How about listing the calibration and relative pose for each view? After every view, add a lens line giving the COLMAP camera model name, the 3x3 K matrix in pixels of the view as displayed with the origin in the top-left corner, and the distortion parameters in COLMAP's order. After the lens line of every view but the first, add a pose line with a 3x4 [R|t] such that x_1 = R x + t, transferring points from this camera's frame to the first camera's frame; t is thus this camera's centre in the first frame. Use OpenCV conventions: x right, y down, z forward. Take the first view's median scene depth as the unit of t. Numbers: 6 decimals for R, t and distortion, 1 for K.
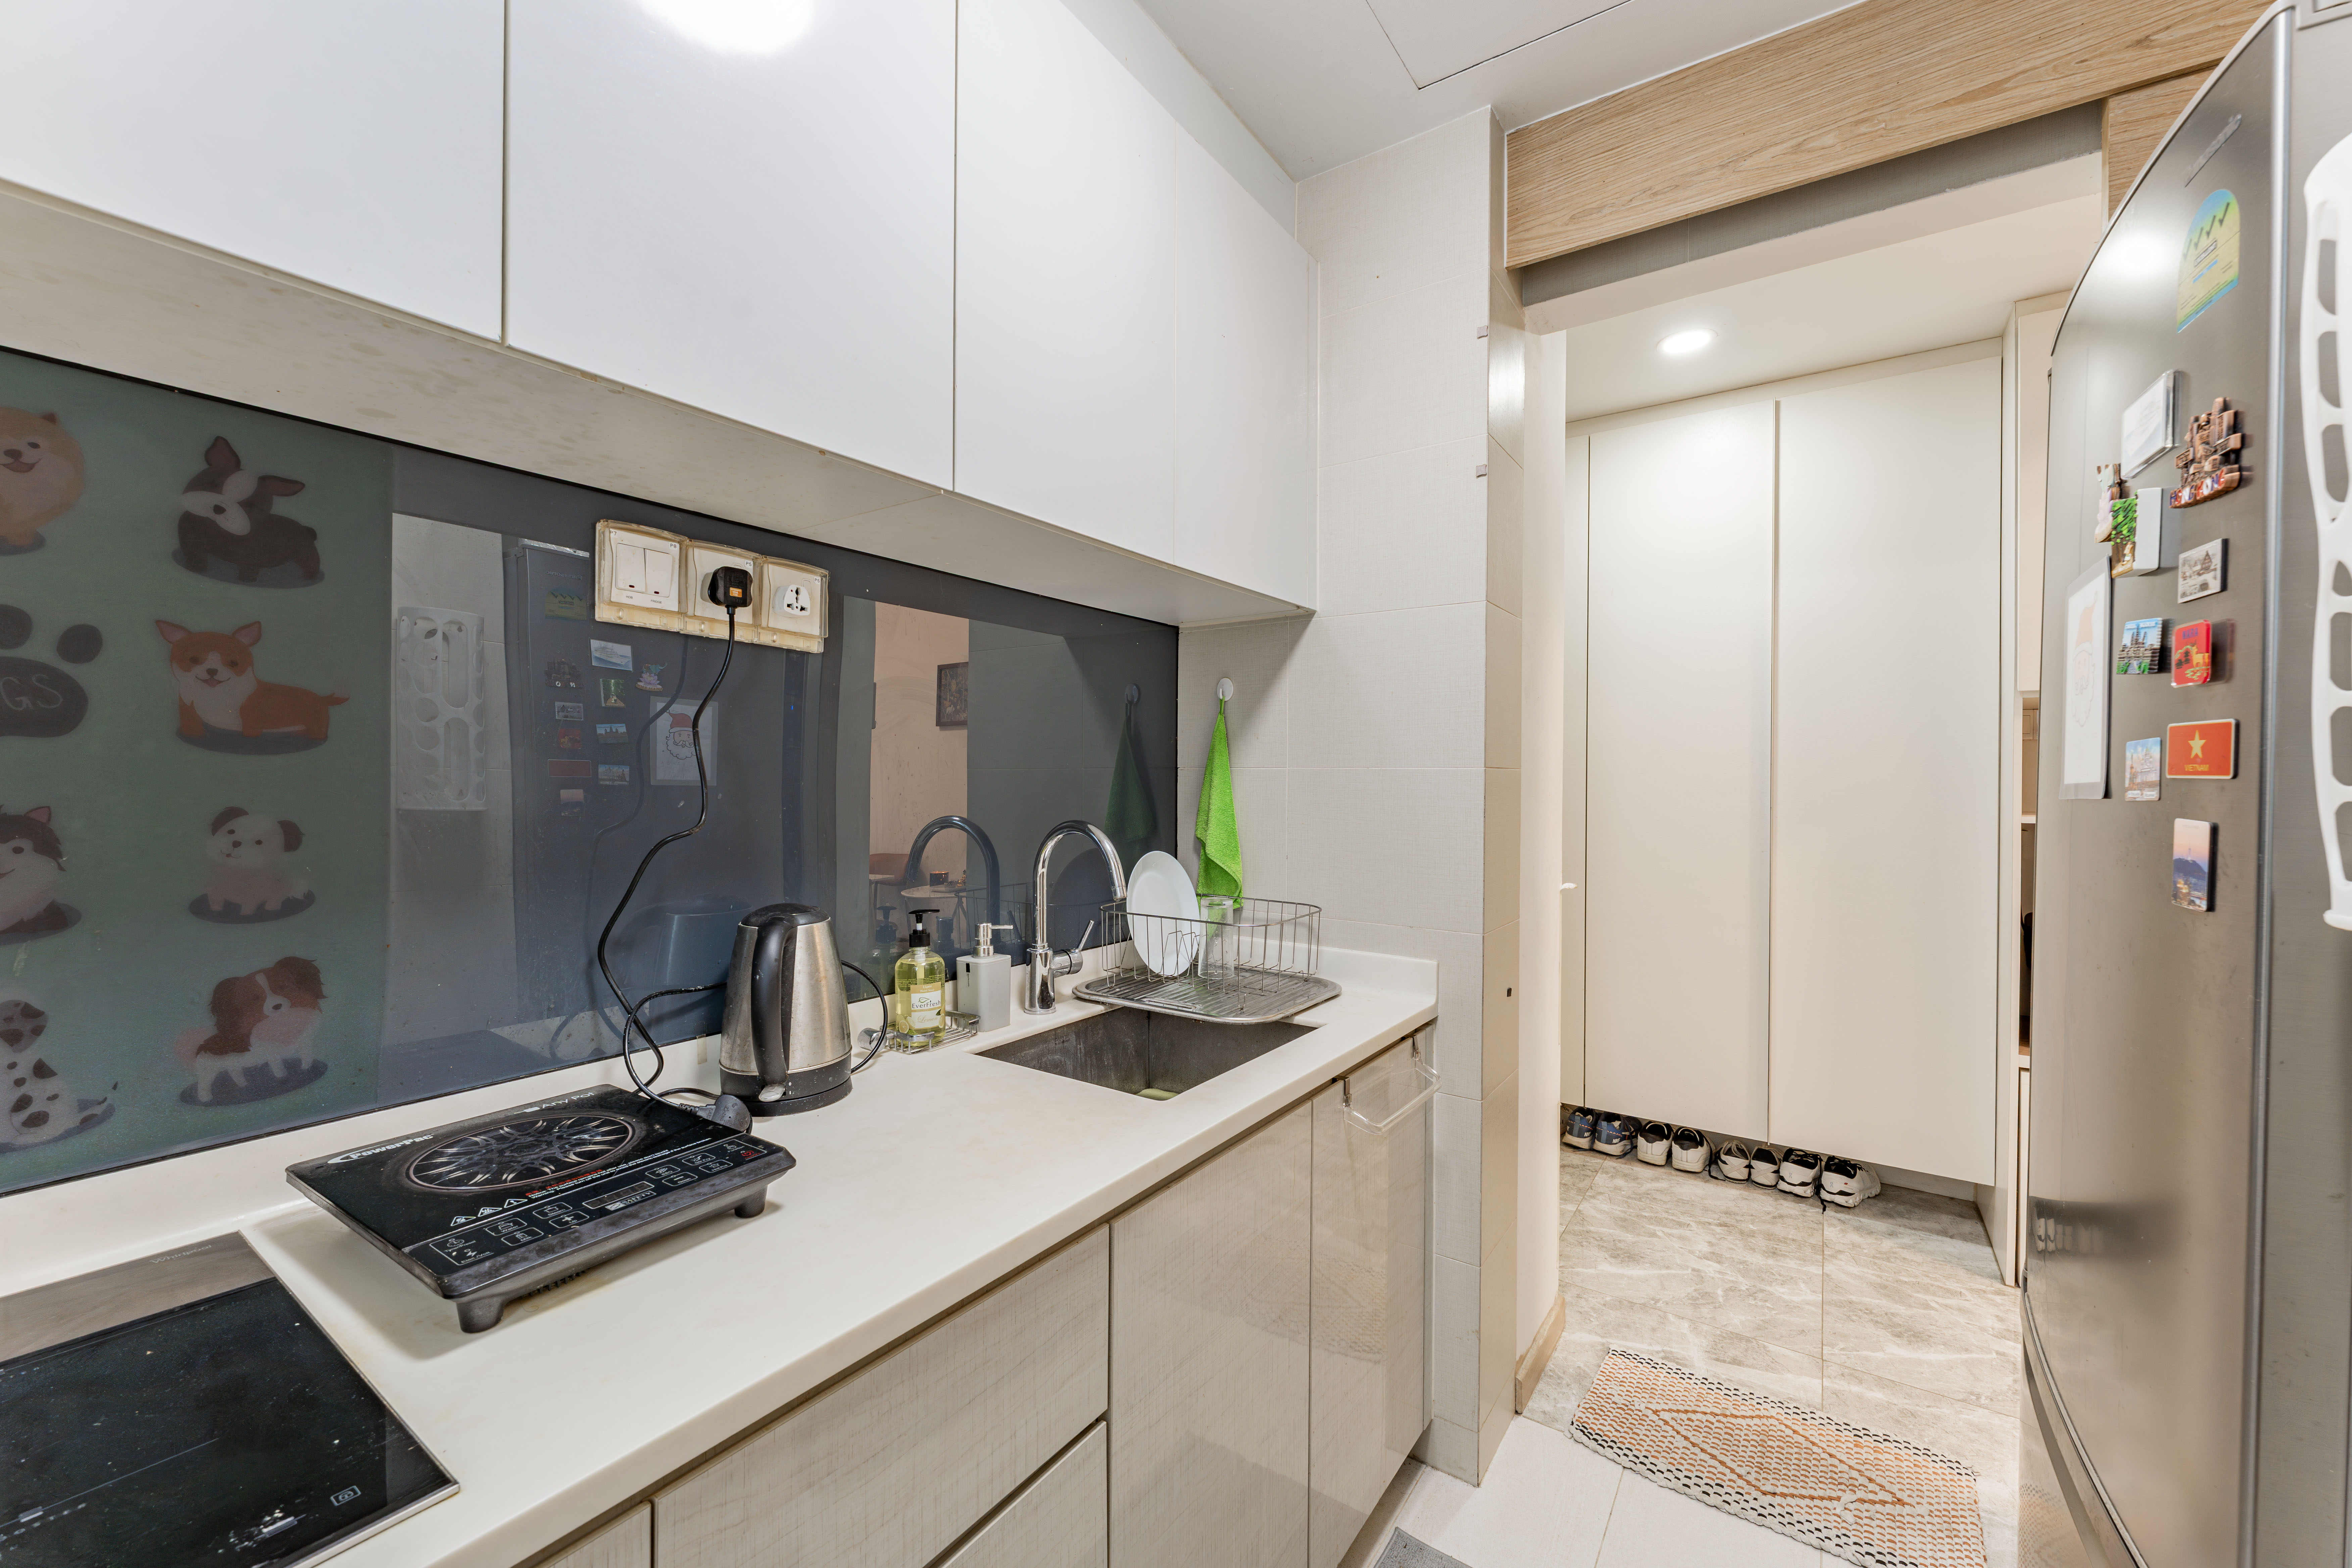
lens RADIAL K [[932.6, 0, 1177.3], [0, 932.6, 778.8], [0, 0, 1]] dist [0.000144, -0.000842]
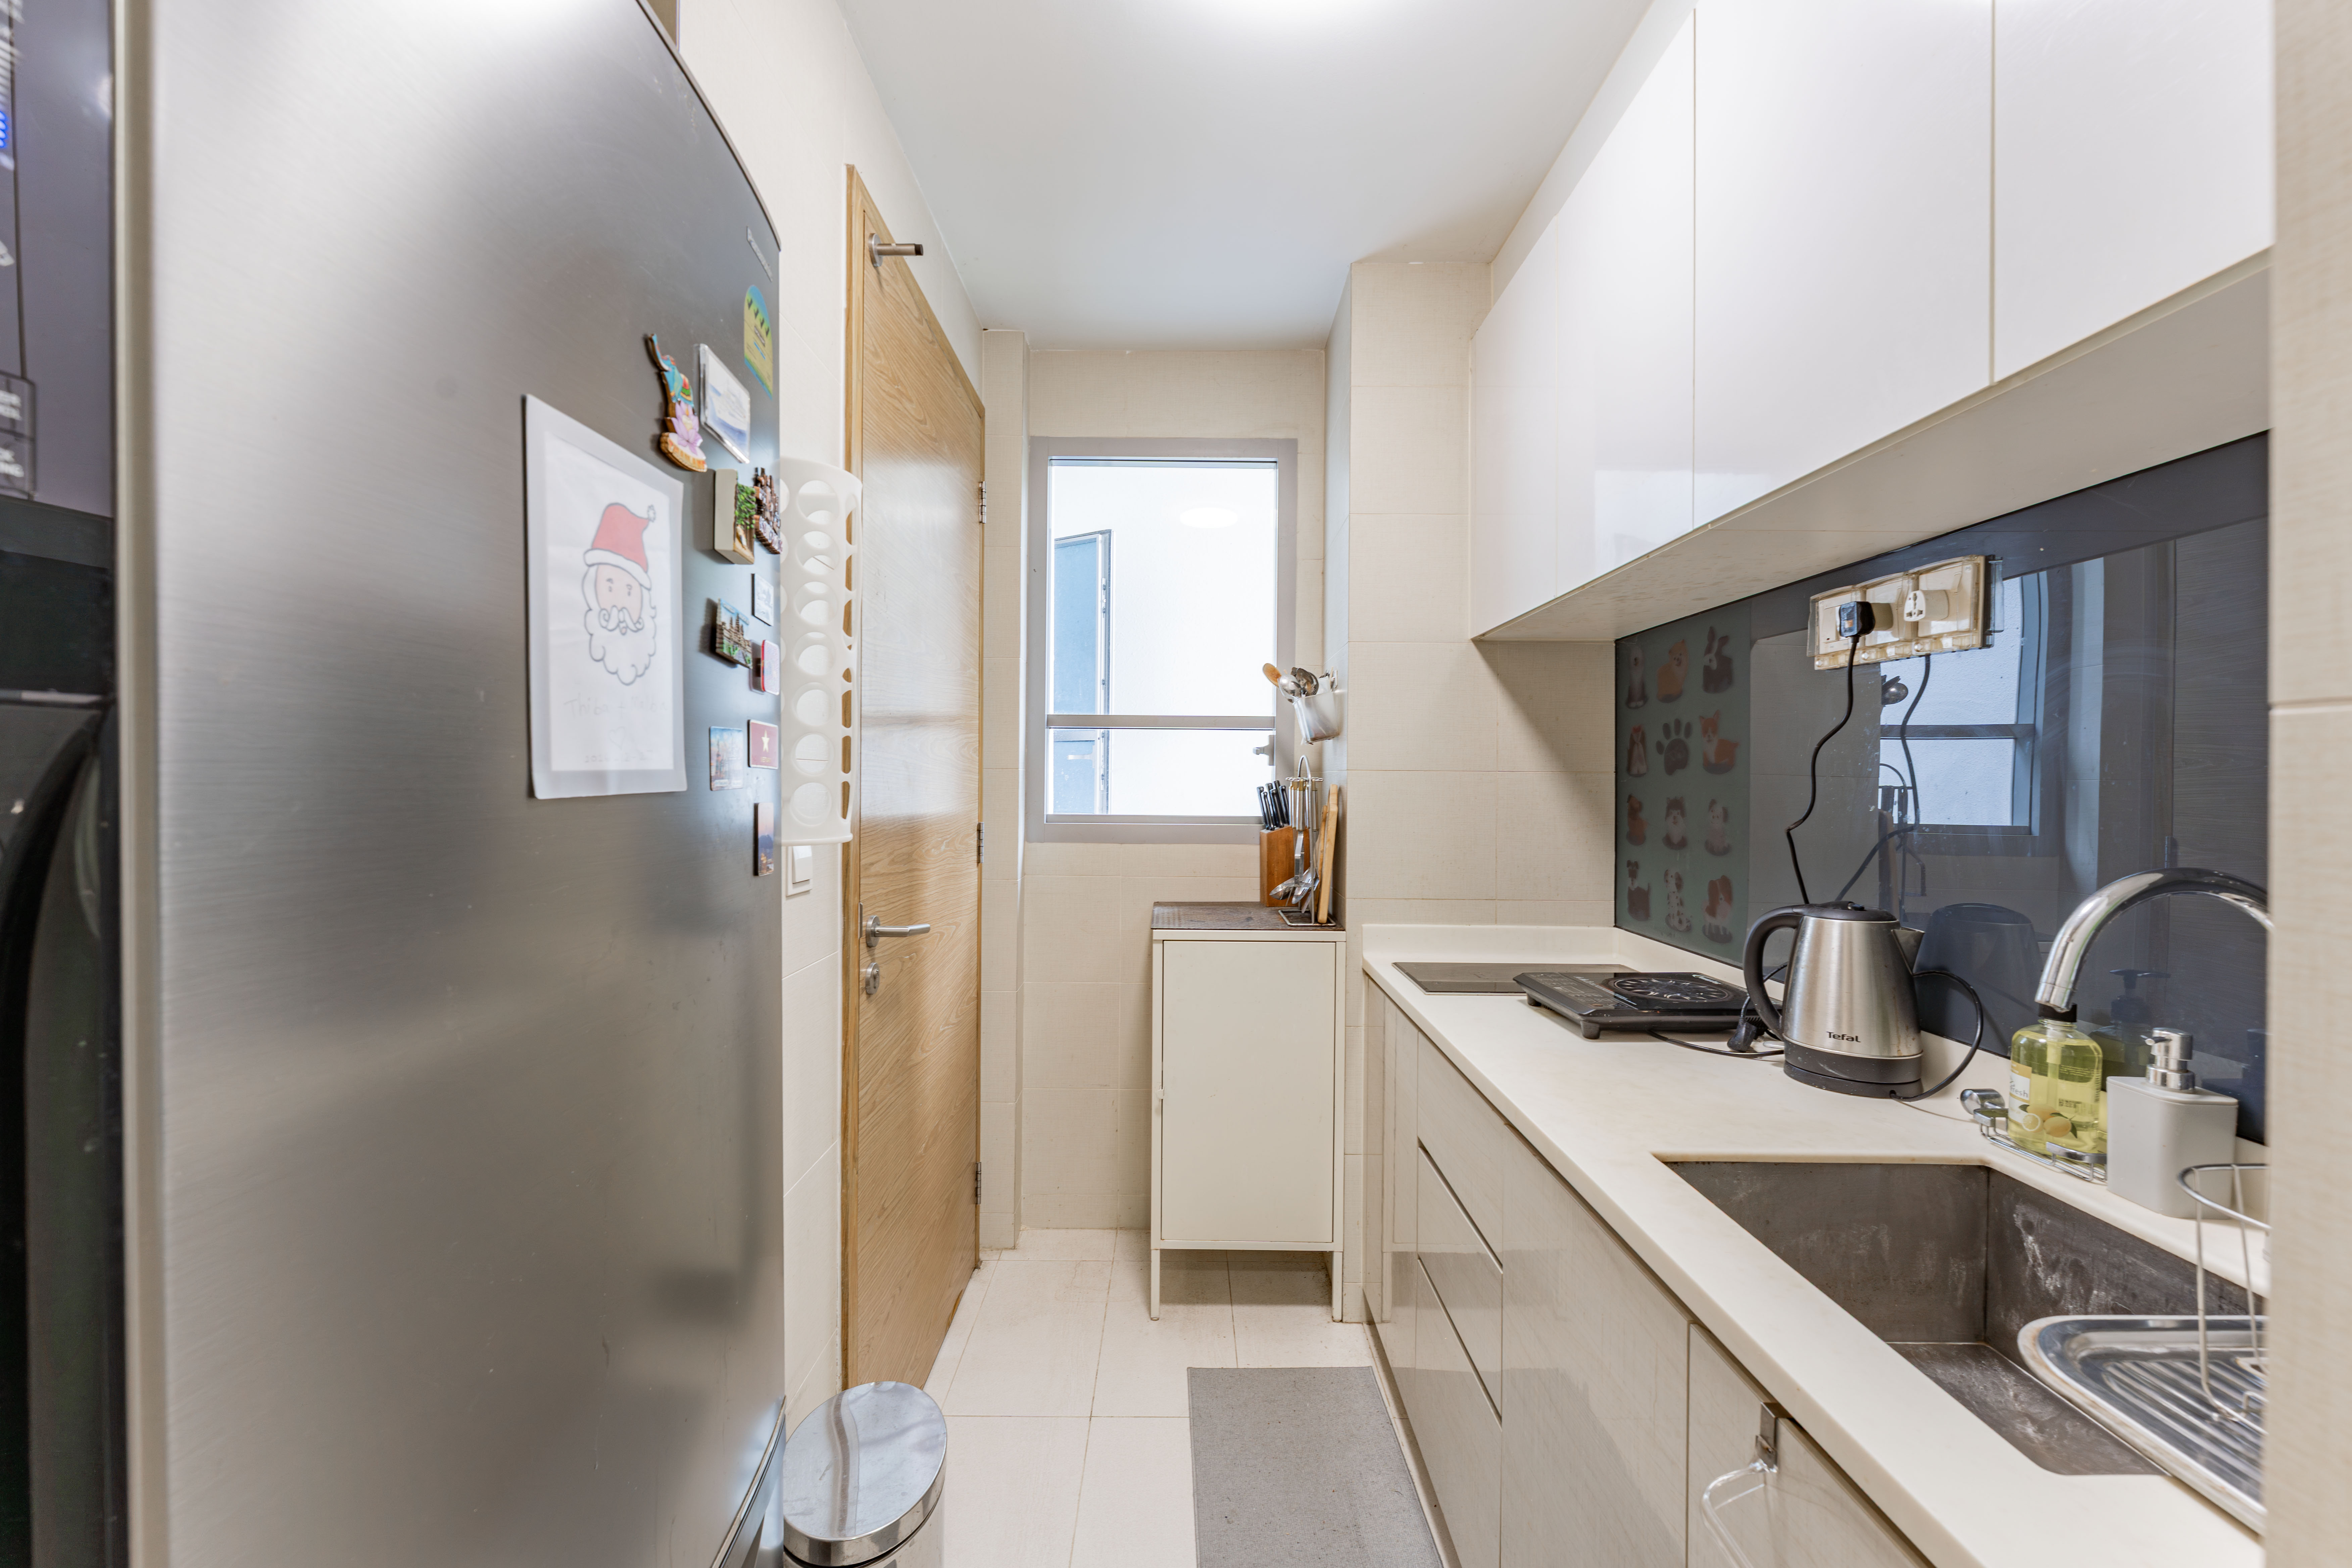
lens RADIAL K [[932.6, 0, 1177.3], [0, 932.6, 778.8], [0, 0, 1]] dist [0.000144, -0.000842]
pose [[-0.826678, -0.014511, -0.562489, 1.173493], [-0.017543, 0.999846, -0.000010, 0.005243], [0.562402, 0.009860, -0.826805, 2.054710]]
